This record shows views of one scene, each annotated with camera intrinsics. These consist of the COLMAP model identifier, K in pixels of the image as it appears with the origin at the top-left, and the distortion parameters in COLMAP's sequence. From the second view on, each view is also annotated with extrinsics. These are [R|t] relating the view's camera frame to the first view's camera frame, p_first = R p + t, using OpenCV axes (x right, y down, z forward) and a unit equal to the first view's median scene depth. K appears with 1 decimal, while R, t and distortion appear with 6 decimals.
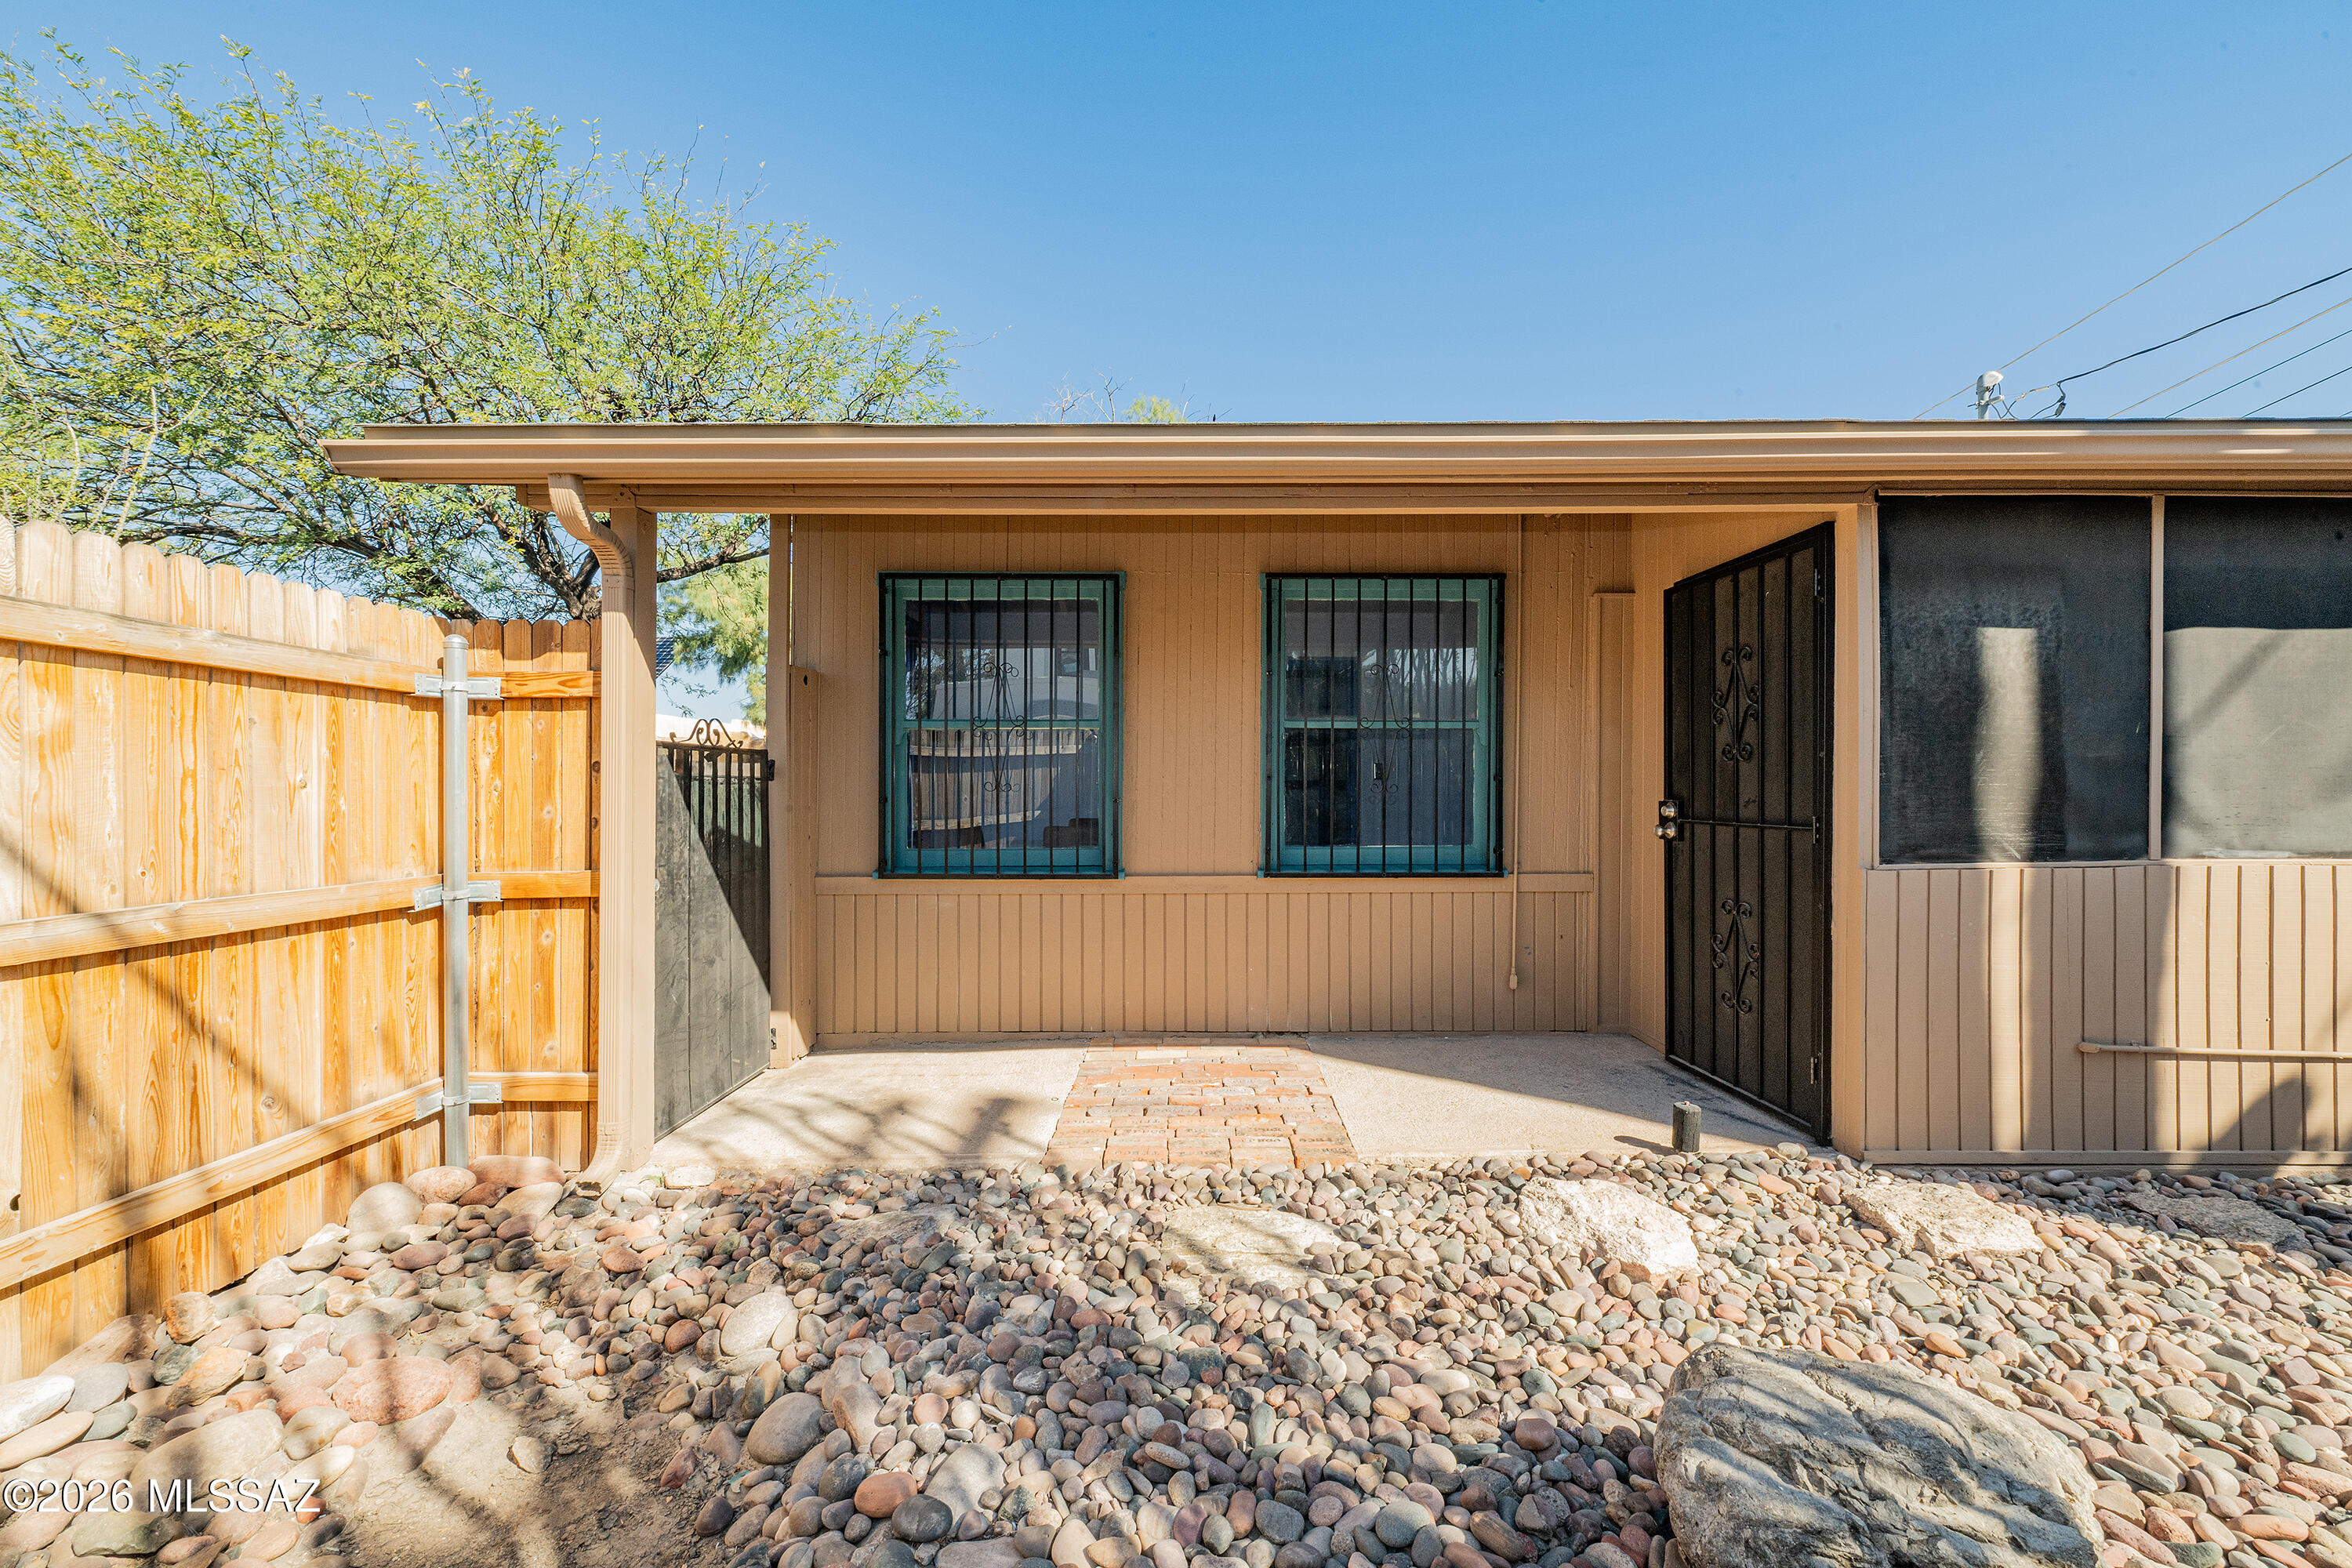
lens RADIAL K [[941.3, 0, 1176.0], [0, 941.3, 784.0], [0, 0, 1]] dist [-0.000718, 0.000179]
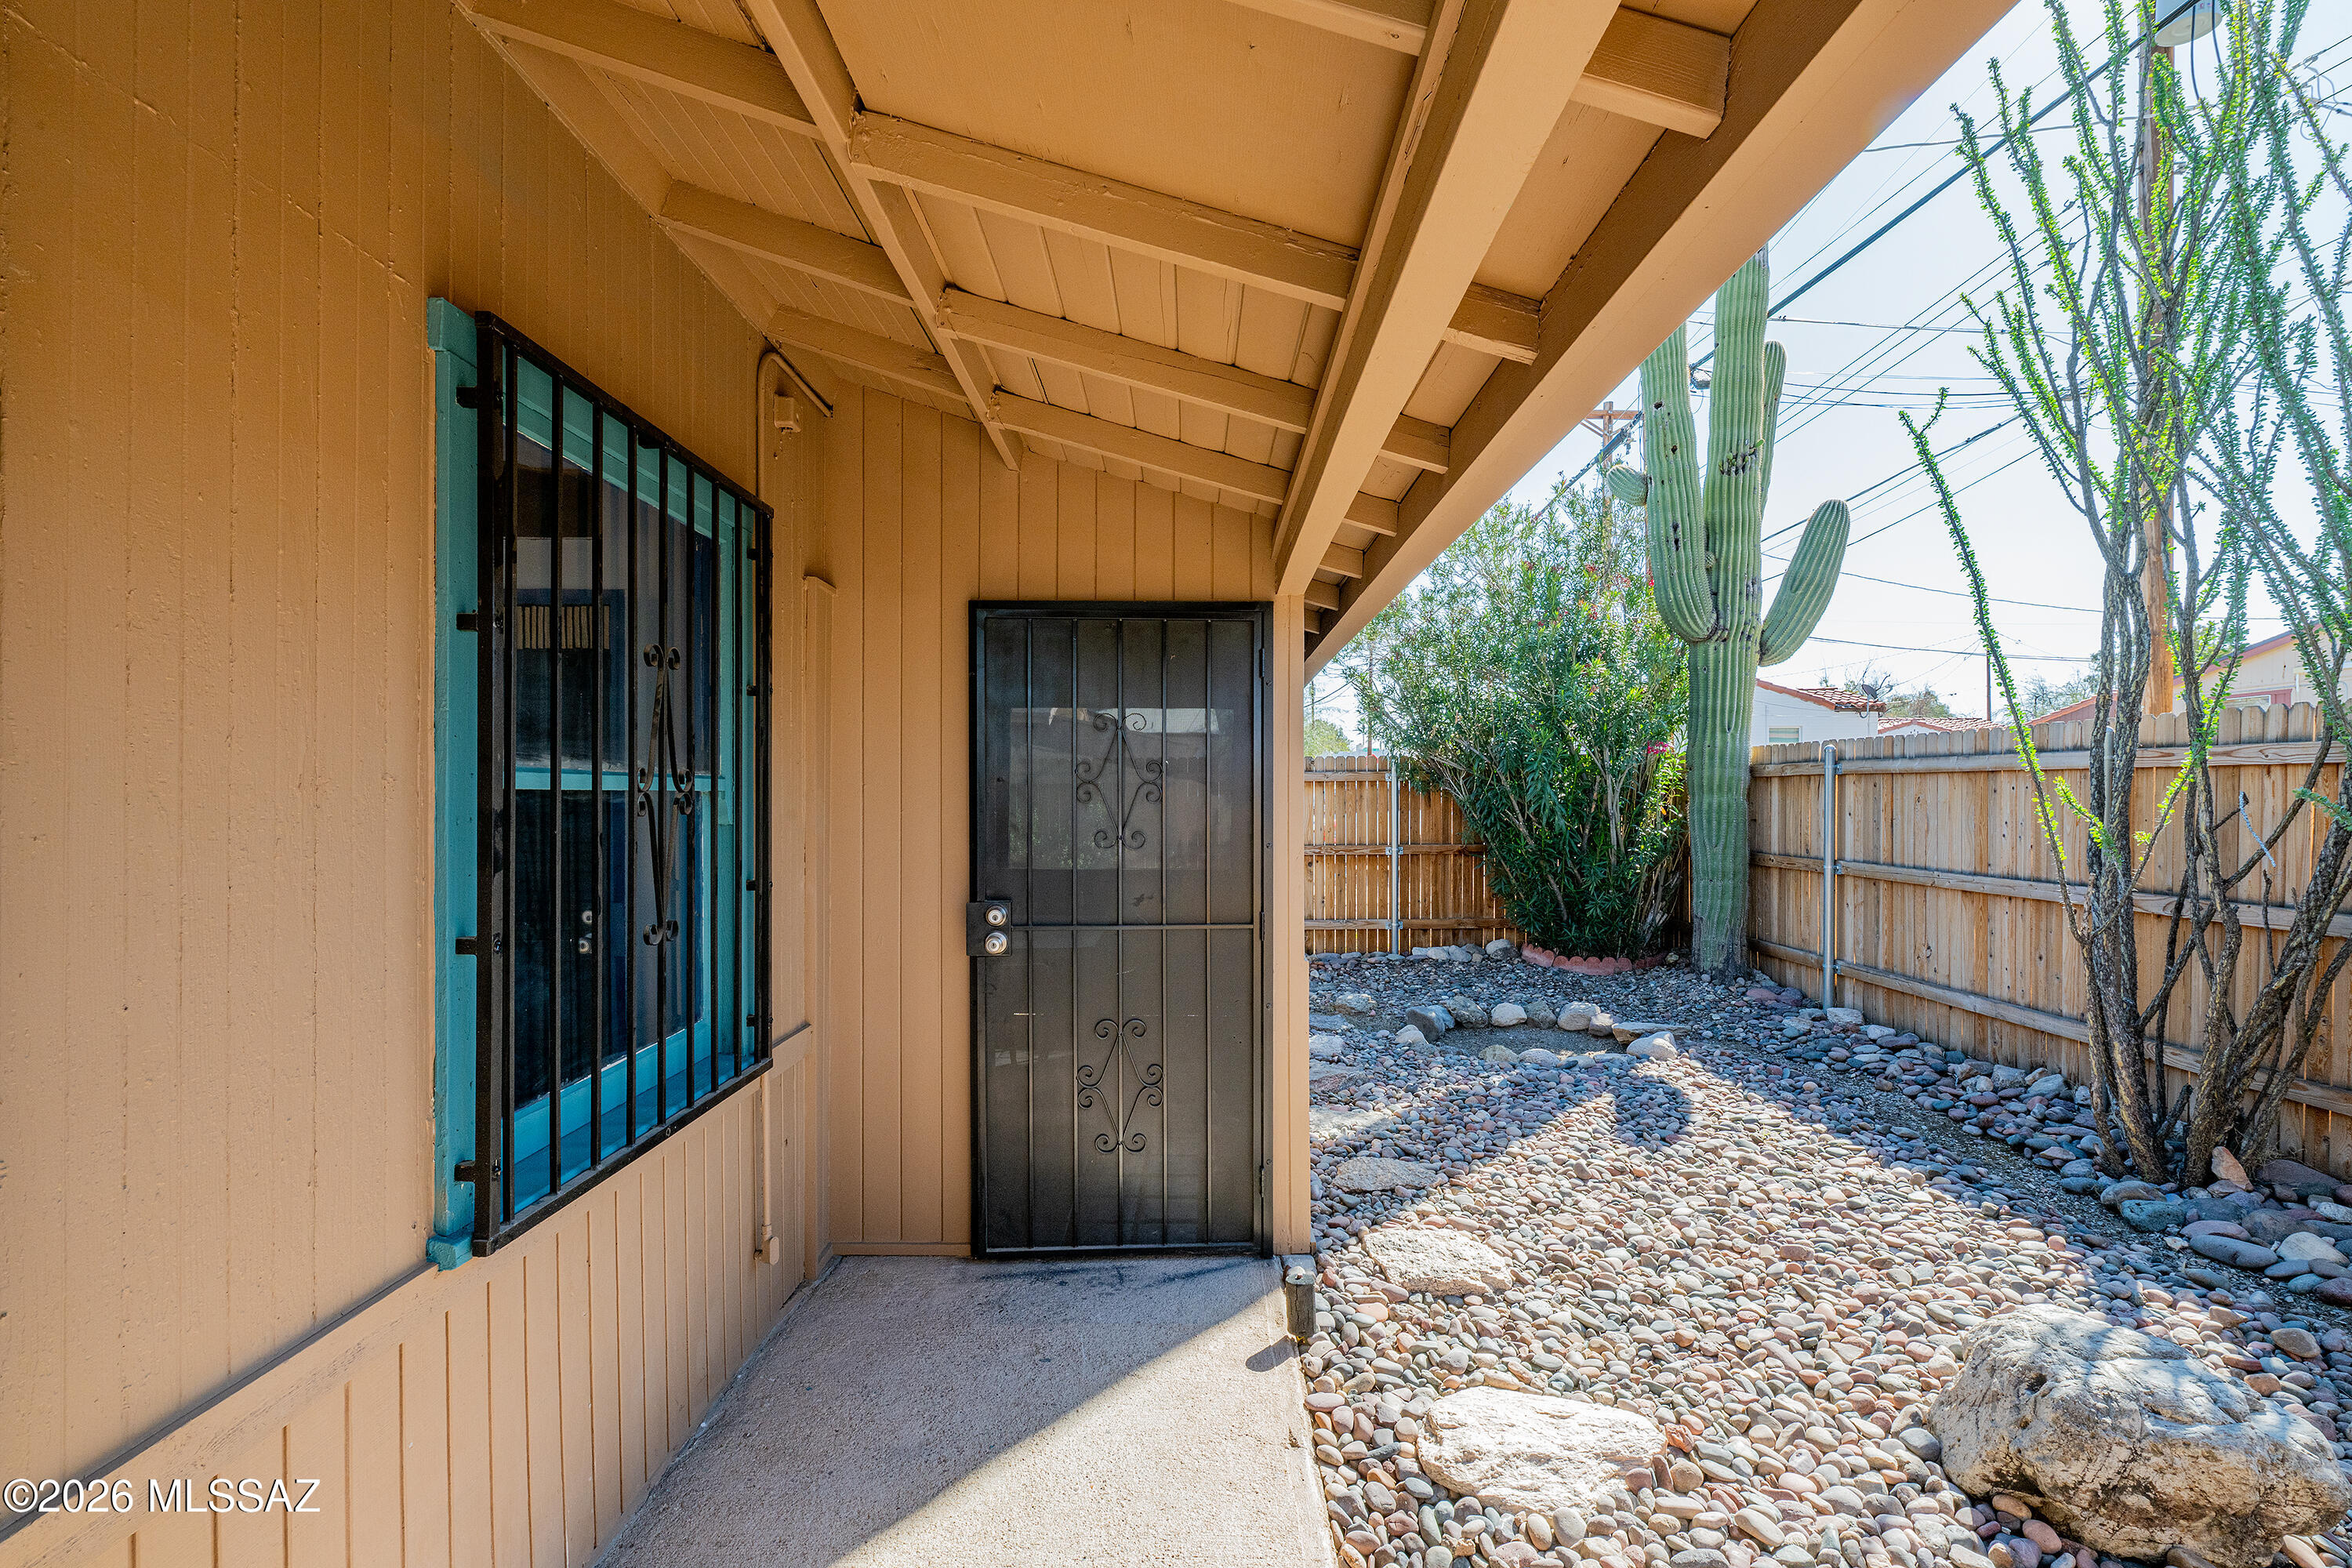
lens RADIAL K [[1094.6, 0, 1176.0], [0, 1094.6, 784.0], [0, 0, 1]] dist [0.000985, 0.000170]
pose [[-0.012023, -0.001928, 0.999926, -0.346702], [0.001608, 0.999997, 0.001947, -0.079607], [-0.999926, 0.001631, -0.012020, 0.919523]]
